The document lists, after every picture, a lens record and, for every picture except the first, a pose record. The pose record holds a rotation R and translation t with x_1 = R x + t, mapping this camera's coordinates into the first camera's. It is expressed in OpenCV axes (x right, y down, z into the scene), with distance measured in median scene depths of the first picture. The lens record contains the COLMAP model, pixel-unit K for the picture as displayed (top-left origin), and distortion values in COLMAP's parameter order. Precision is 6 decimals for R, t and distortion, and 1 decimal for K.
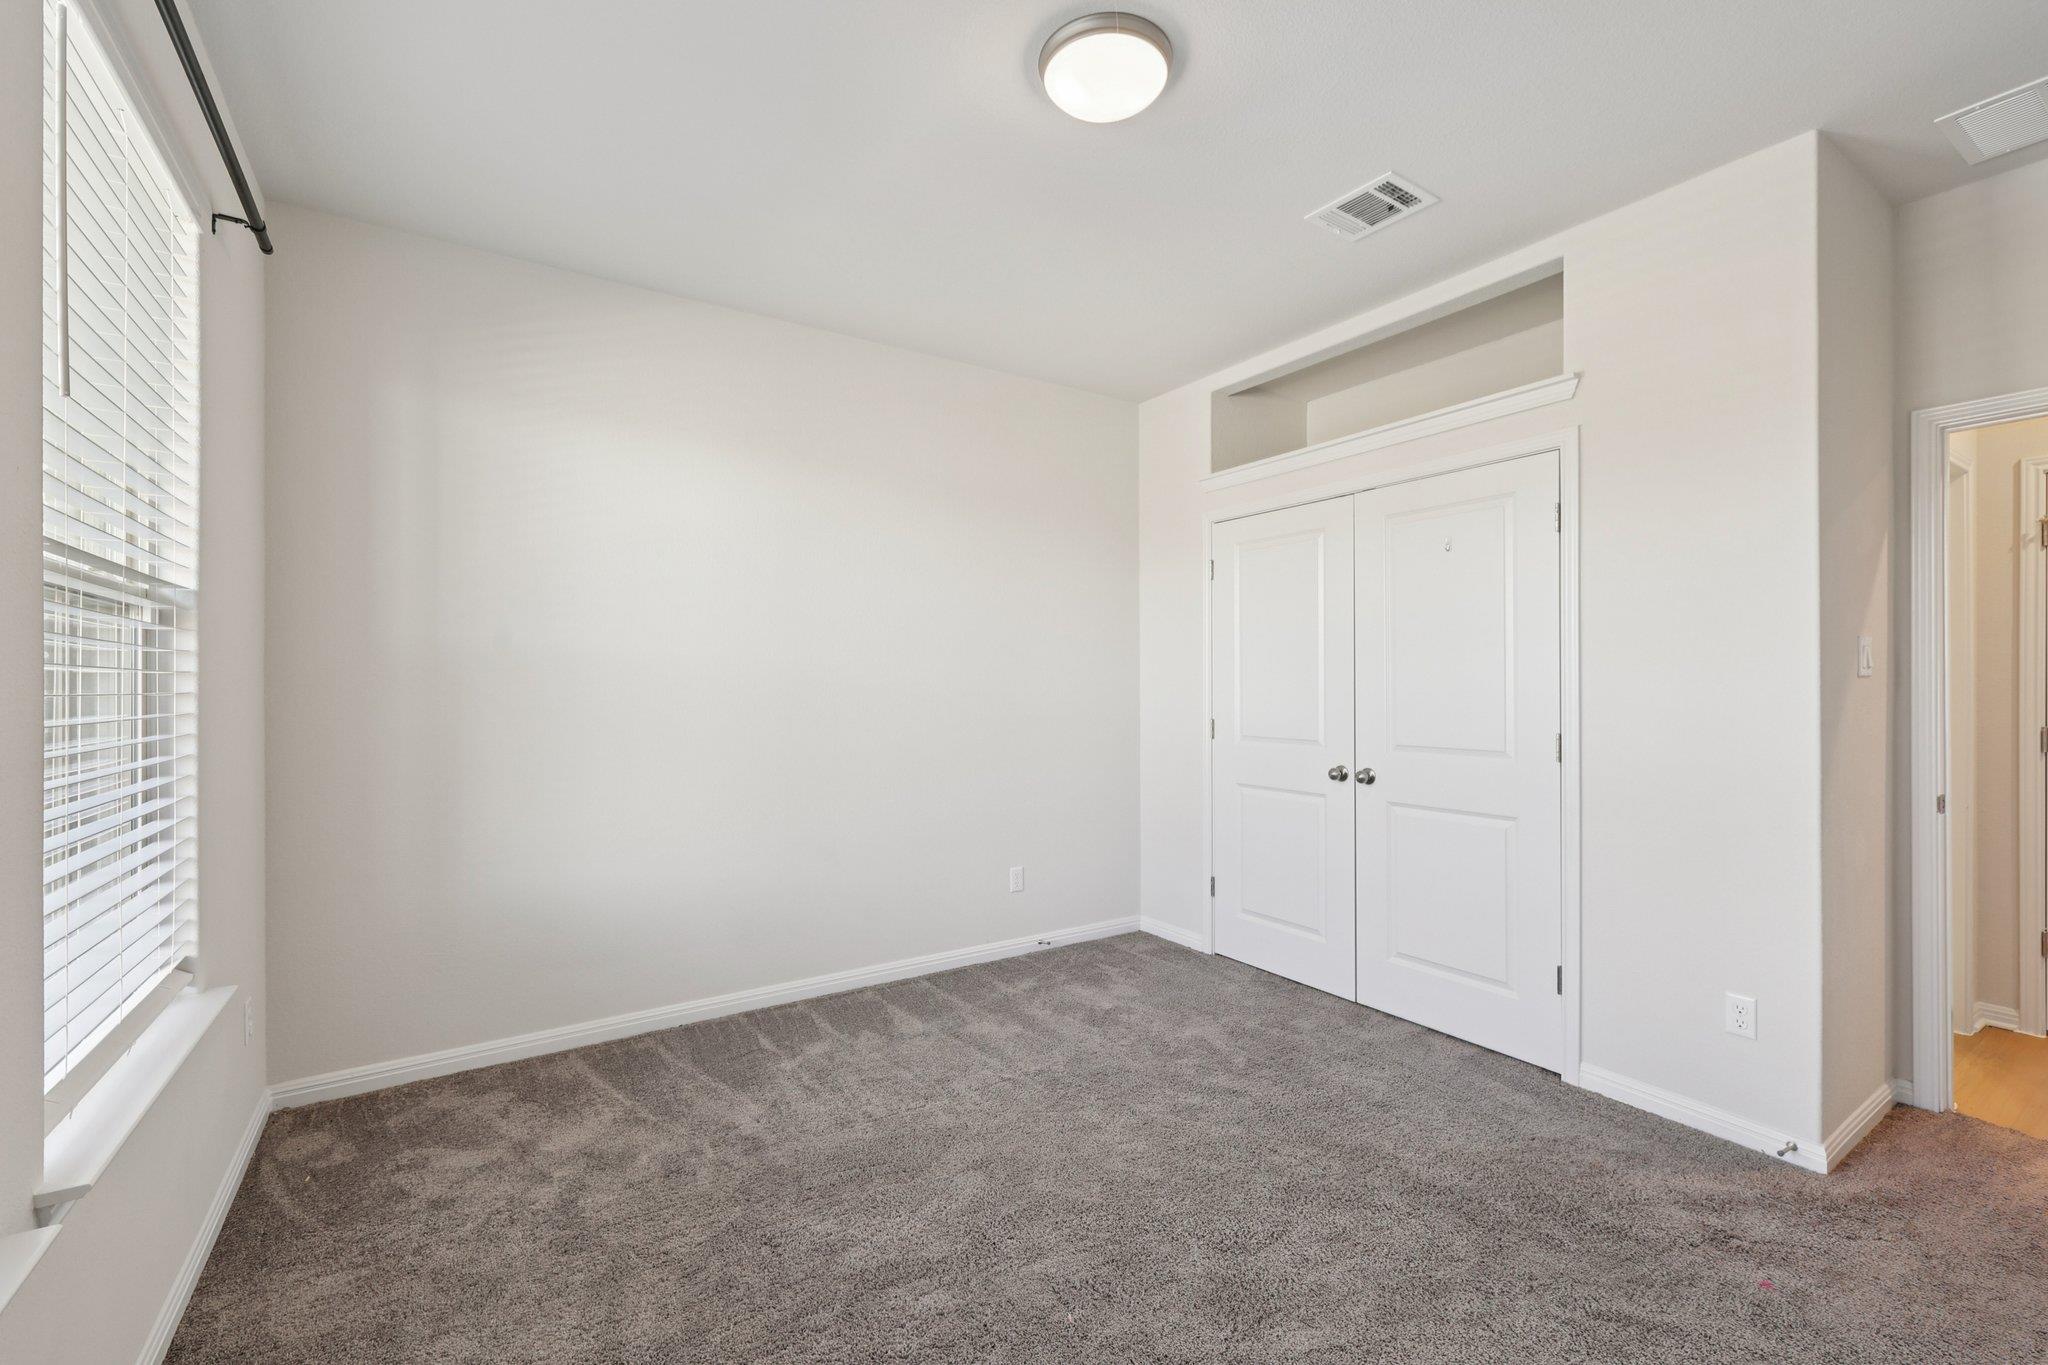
lens RADIAL K [[860.9, 0, 1023.4], [0, 860.9, 686.0], [0, 0, 1]] dist [-0.000282, 0.000059]
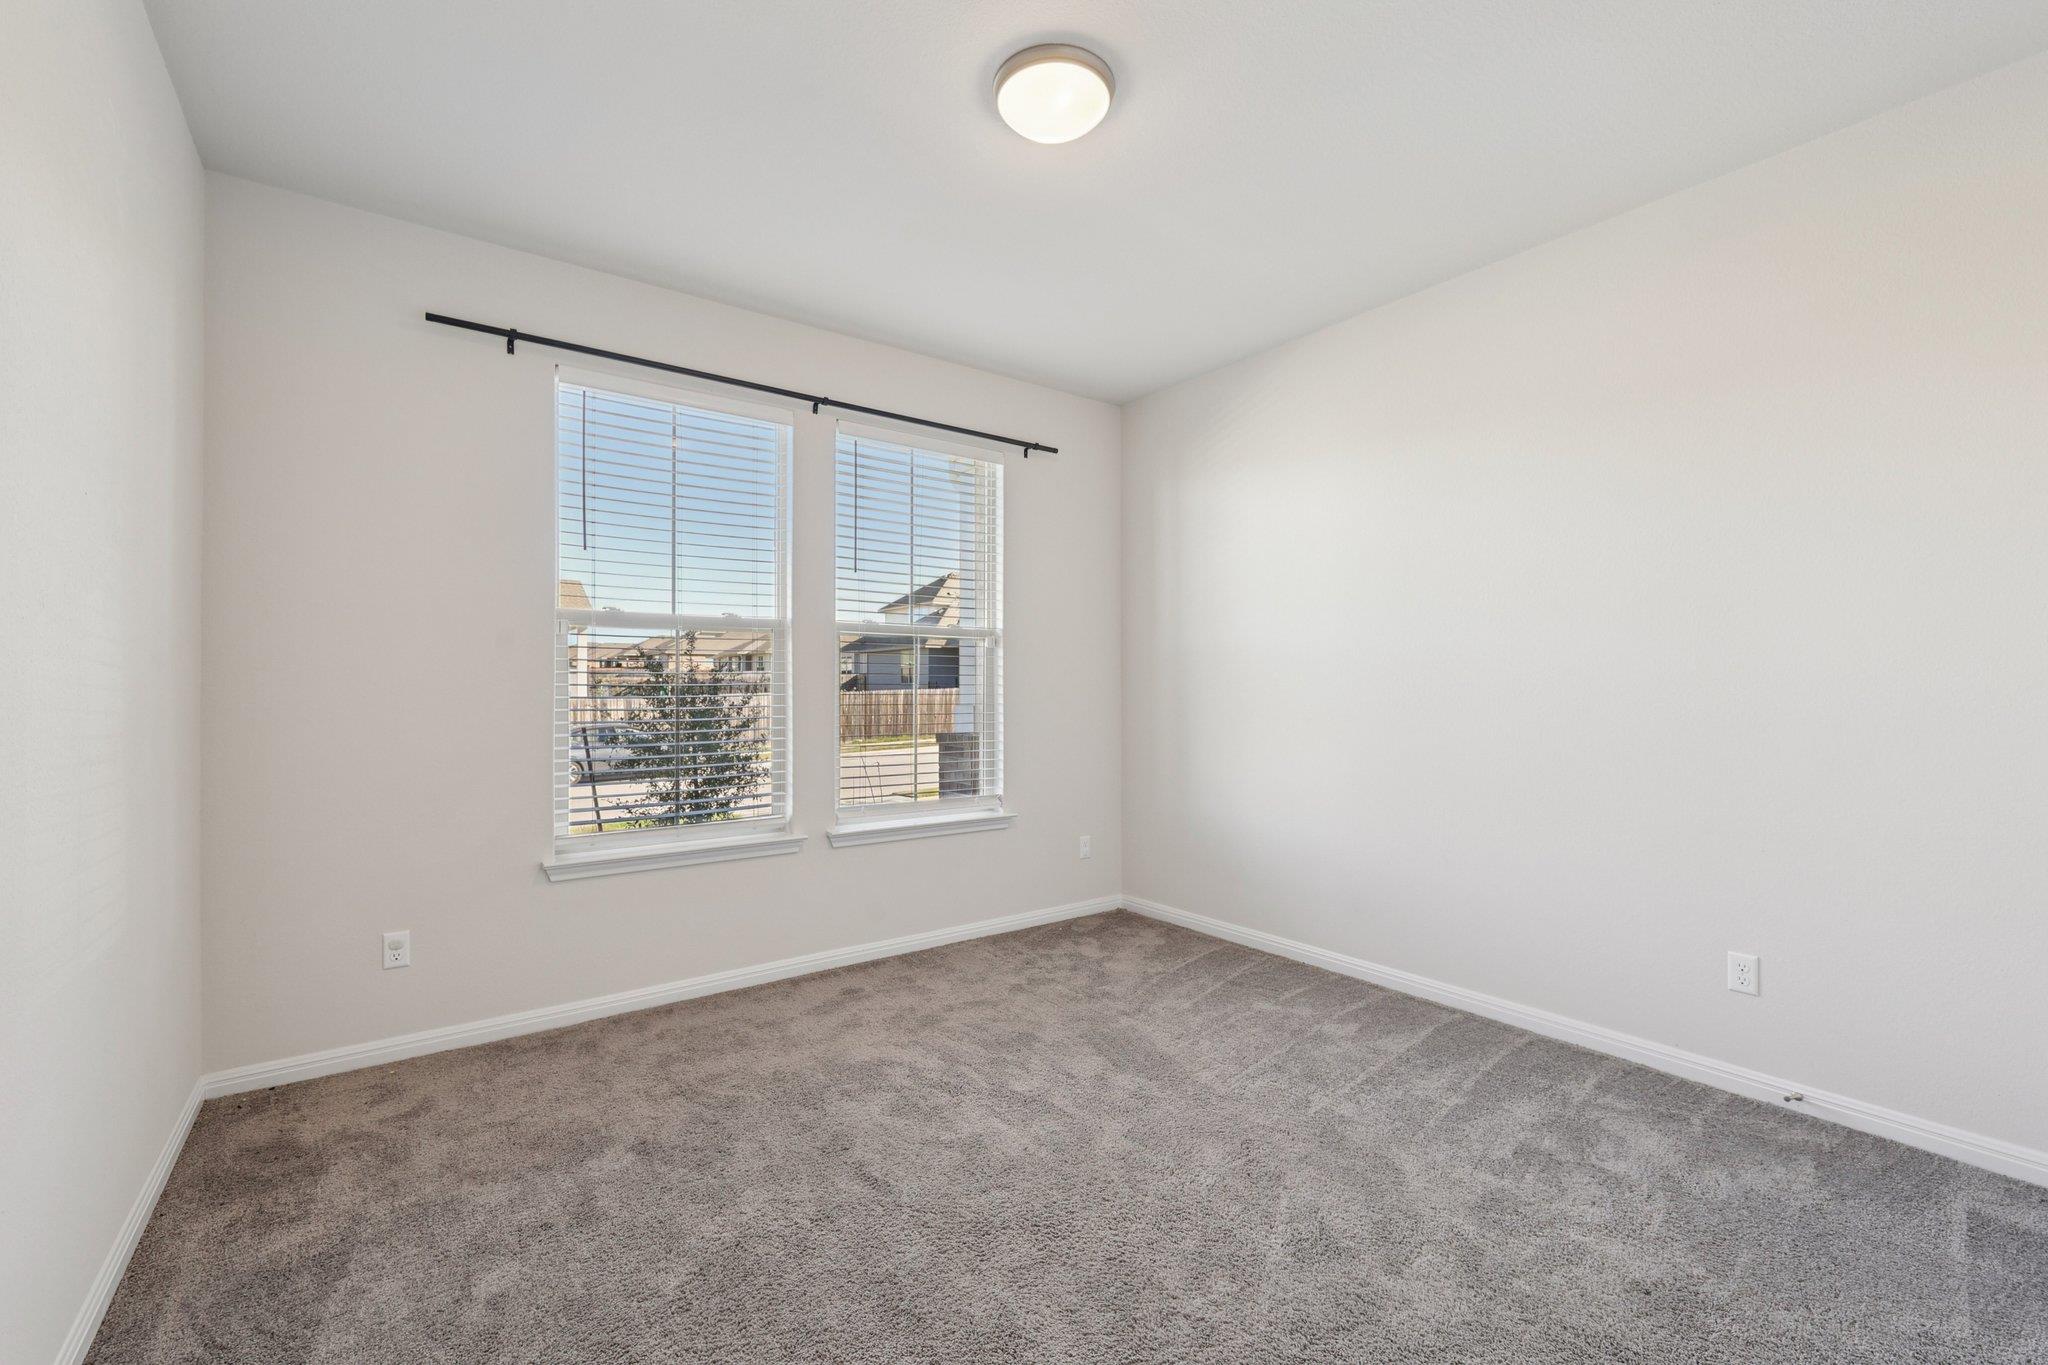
lens RADIAL K [[860.9, 0, 1021.7], [0, 860.9, 683.8], [0, 0, 1]] dist [-0.000282, 0.000059]
pose [[0.055407, 0.002373, -0.998461, 0.833168], [0.001777, 0.999995, 0.002475, 0.016223], [0.998462, -0.001911, 0.055403, 0.625694]]
